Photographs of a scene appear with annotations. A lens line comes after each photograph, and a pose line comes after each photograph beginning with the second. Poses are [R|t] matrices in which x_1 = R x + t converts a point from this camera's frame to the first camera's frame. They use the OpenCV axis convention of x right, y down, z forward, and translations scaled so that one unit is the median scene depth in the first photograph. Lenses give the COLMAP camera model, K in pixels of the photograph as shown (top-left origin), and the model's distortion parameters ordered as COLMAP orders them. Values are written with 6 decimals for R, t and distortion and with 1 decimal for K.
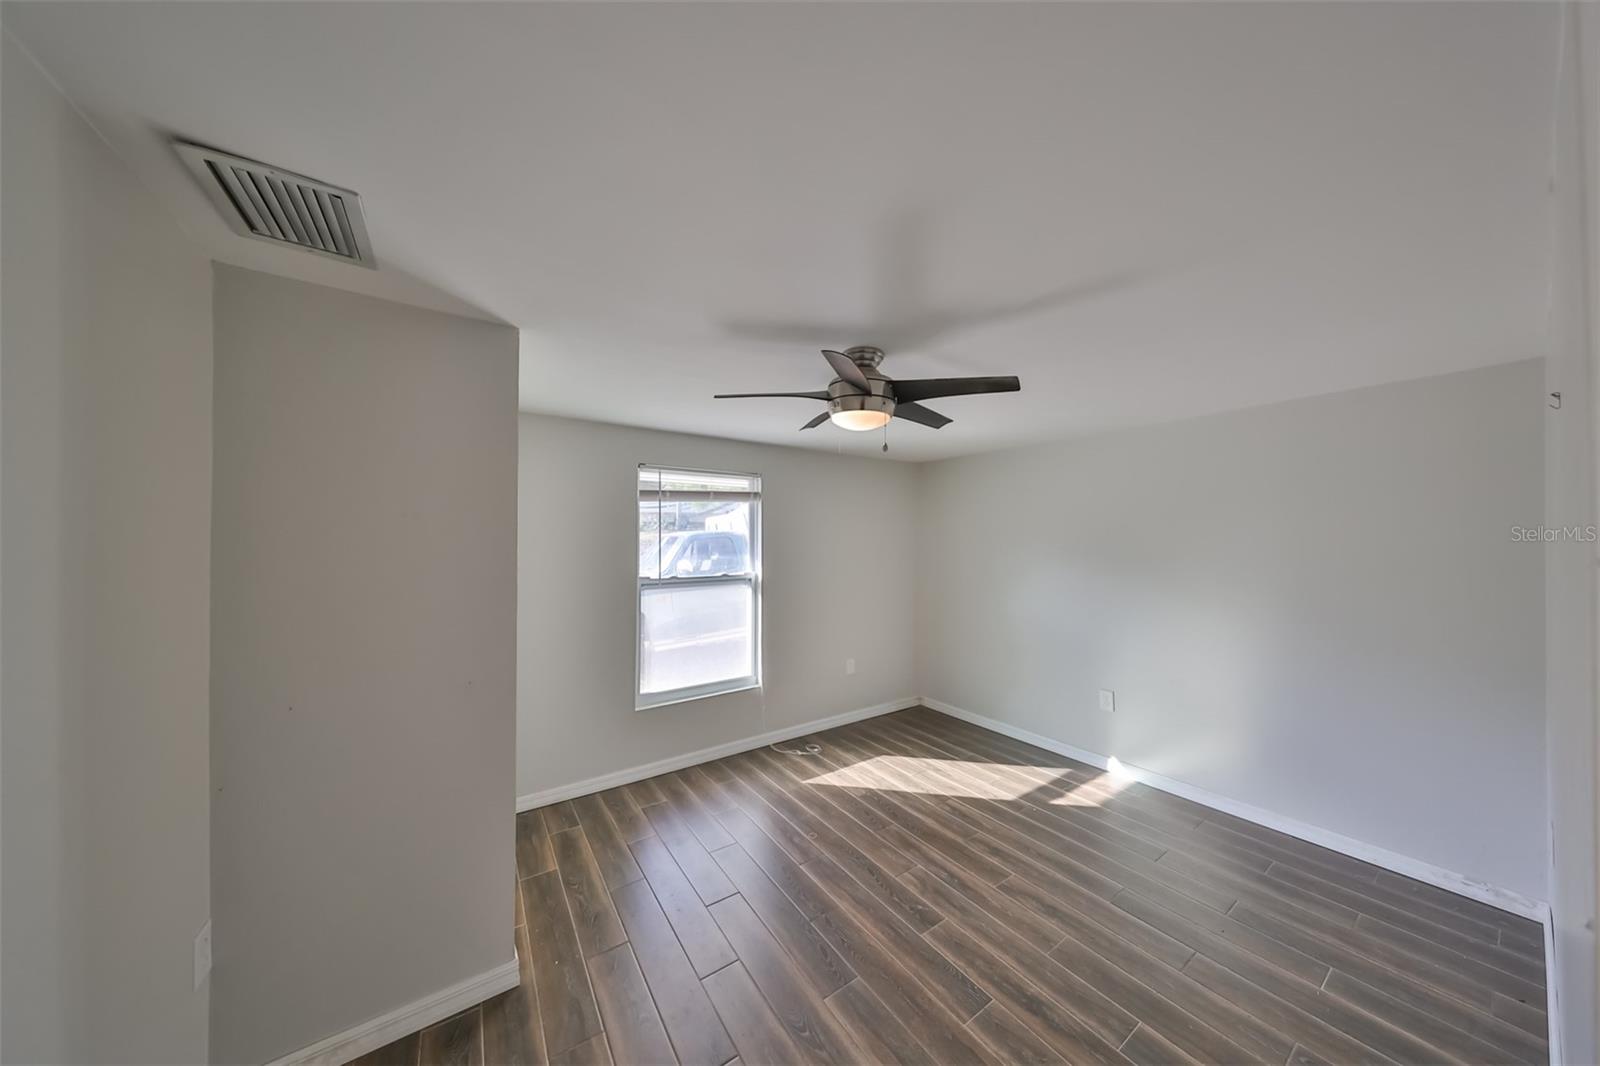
lens RADIAL K [[497.2, 0, 802.4], [0, 497.2, 537.3], [0, 0, 1]] dist [0.002308, 0.000076]
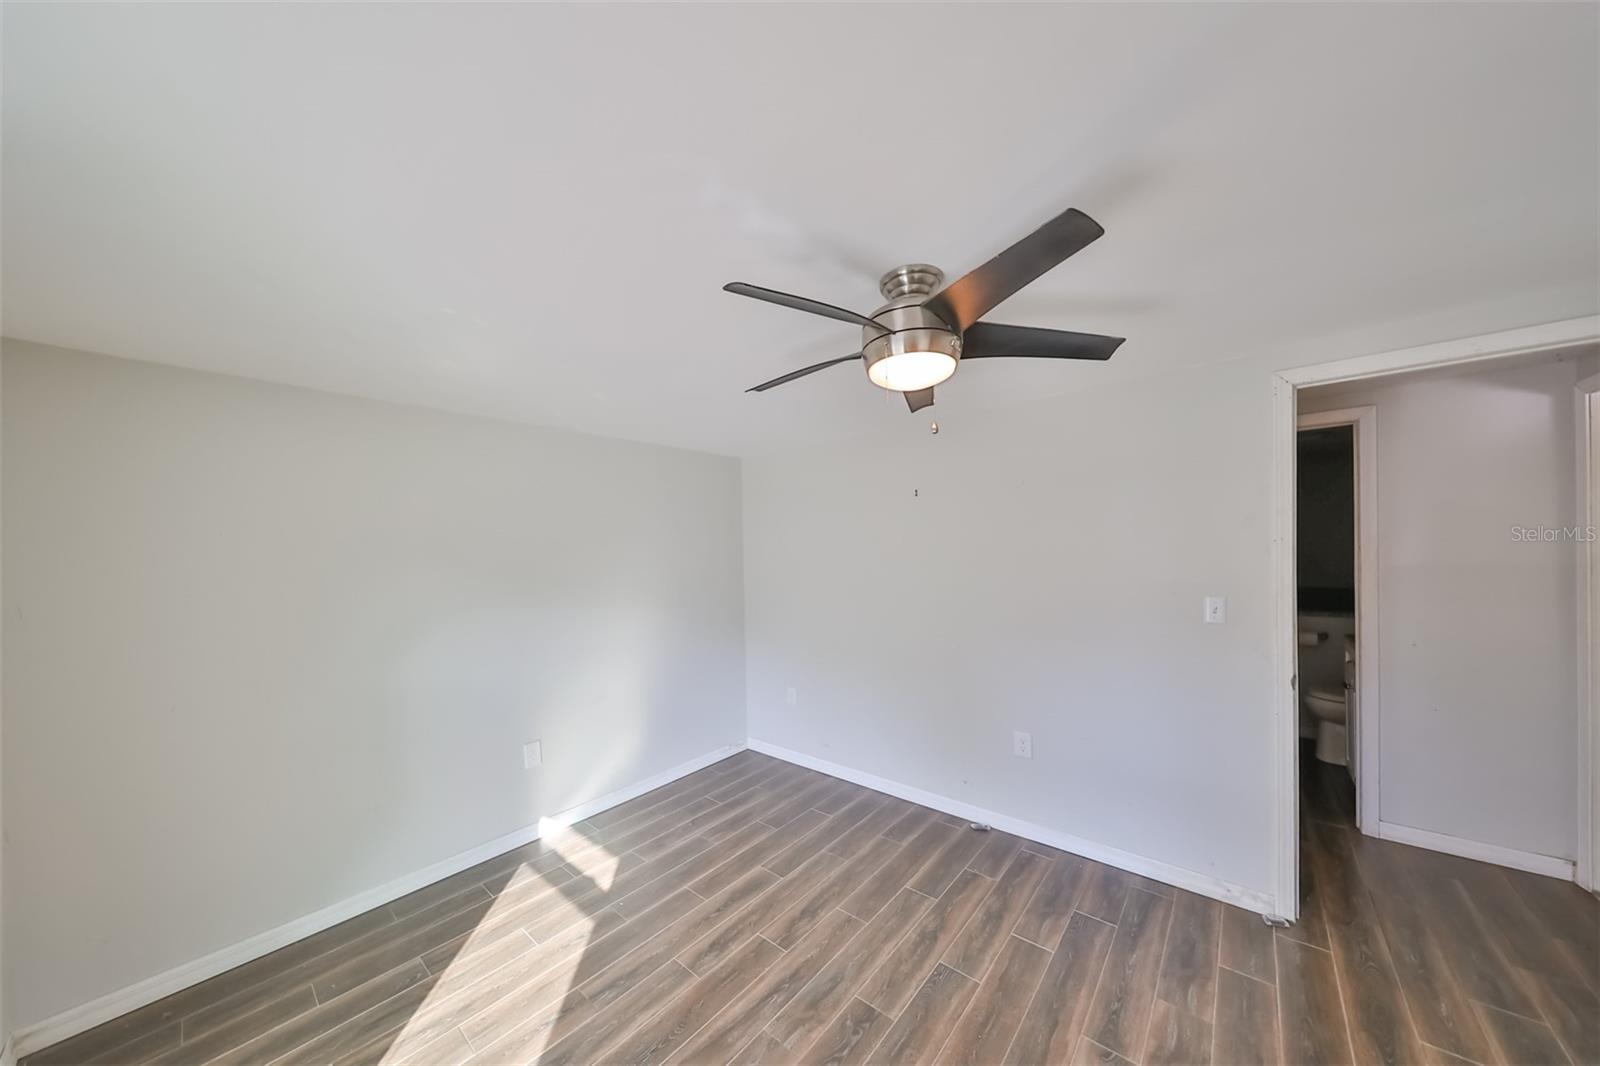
lens RADIAL K [[517.6, 0, 801.3], [0, 517.6, 555.8], [0, 0, 1]] dist [0.000295, 0.000131]
pose [[-0.253669, 0.004979, 0.967278, -0.503805], [0.016565, 0.999862, -0.000803, 0.012744], [-0.967149, 0.015819, -0.253717, 1.203141]]
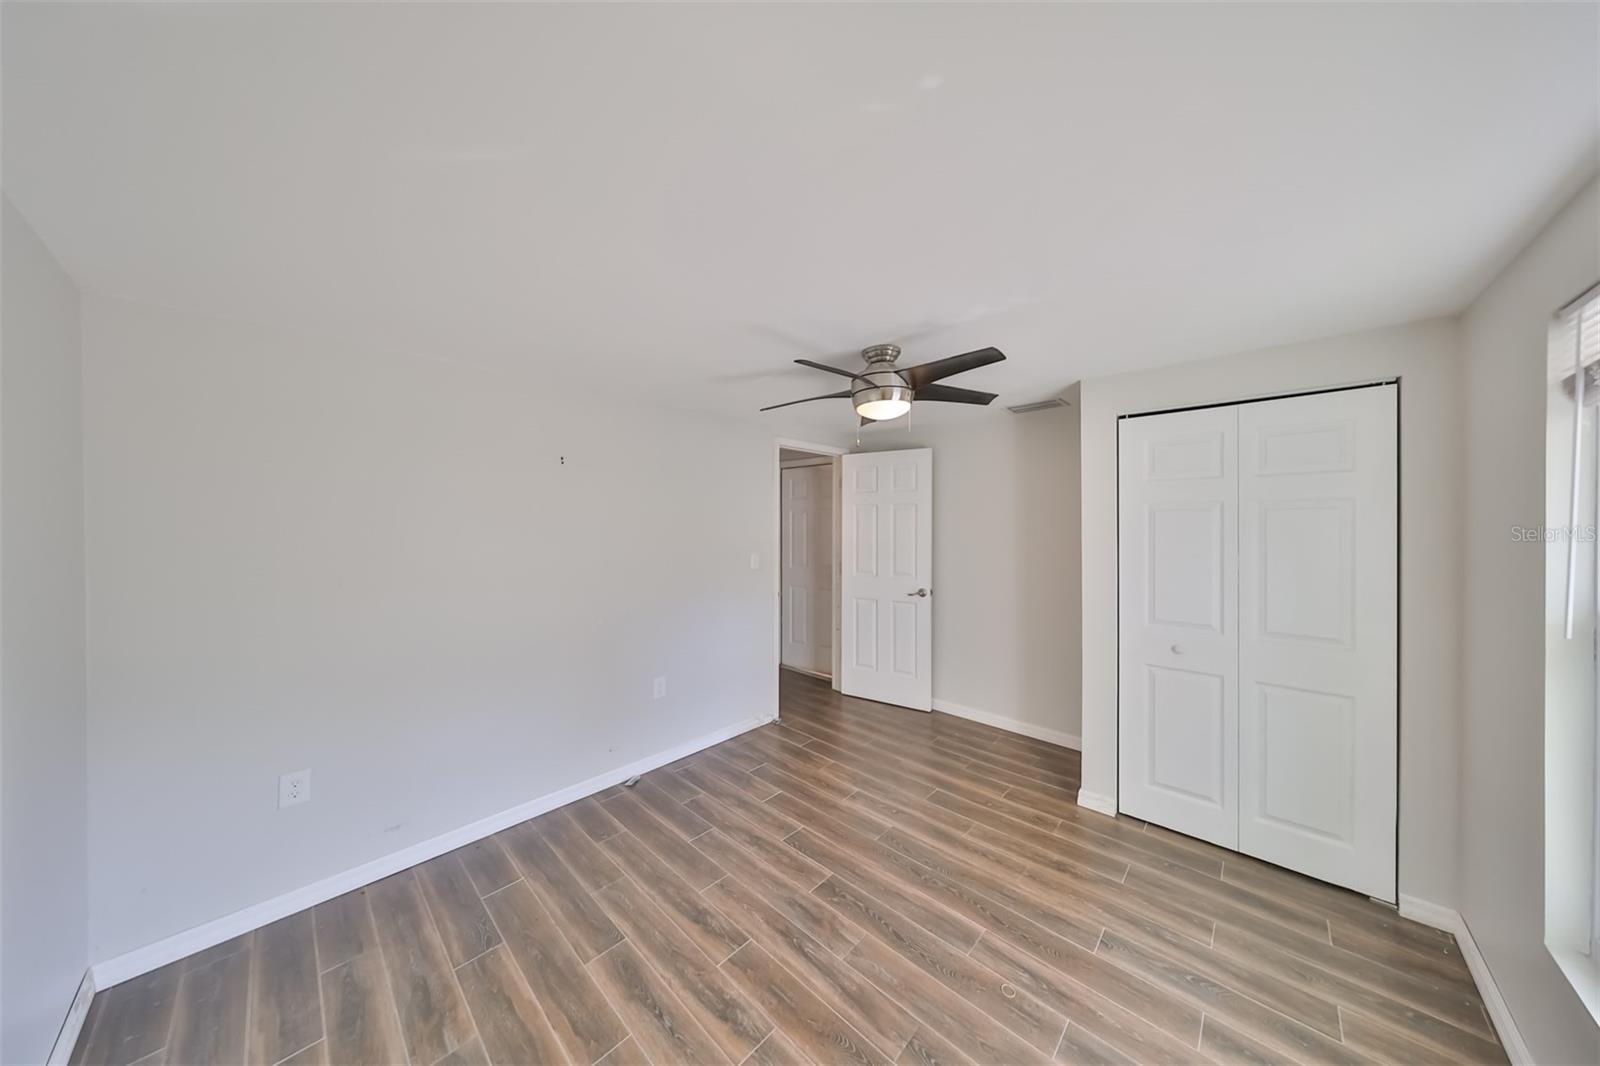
lens RADIAL K [[493.6, 0, 778.0], [0, 493.6, 526.5], [0, 0, 1]] dist [0.000845, 0.000069]
pose [[-0.985335, 0.005114, -0.170553, 0.482396], [0.005471, 0.999984, -0.001625, 0.016400], [0.170542, -0.002534, -0.985347, 1.835955]]
